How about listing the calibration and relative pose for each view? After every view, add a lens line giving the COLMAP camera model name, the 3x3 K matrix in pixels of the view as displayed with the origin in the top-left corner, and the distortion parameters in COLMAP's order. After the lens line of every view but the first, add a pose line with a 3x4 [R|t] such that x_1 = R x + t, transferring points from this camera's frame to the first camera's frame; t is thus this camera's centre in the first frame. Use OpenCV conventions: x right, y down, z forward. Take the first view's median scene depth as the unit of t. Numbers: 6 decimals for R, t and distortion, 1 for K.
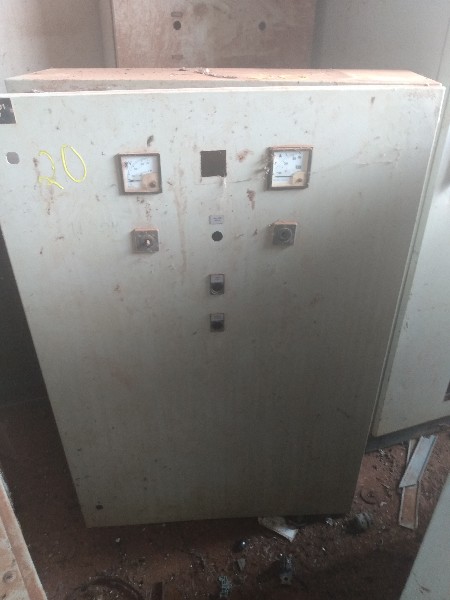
lens RADIAL K [[455.1, 0, 236.1], [0, 455.1, 295.8], [0, 0, 1]] dist [0.046630, -0.059155]
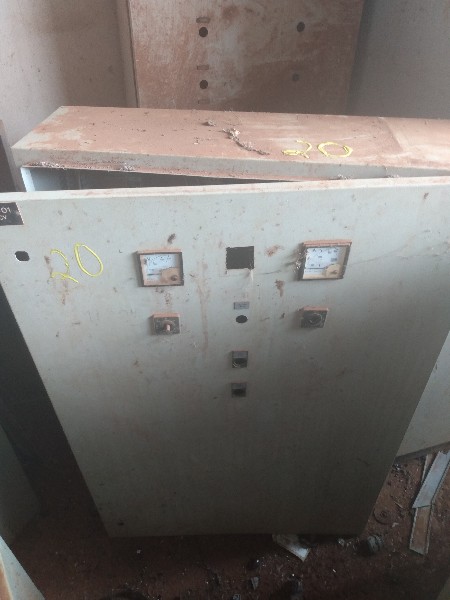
lens RADIAL K [[455.1, 0, 236.1], [0, 455.1, 295.8], [0, 0, 1]] dist [0.046630, -0.059155]
pose [[0.998478, 0.035987, -0.041785, -0.014803], [-0.029014, 0.987188, 0.156903, -0.312575], [0.046896, -0.155452, 0.986730, 0.081592]]
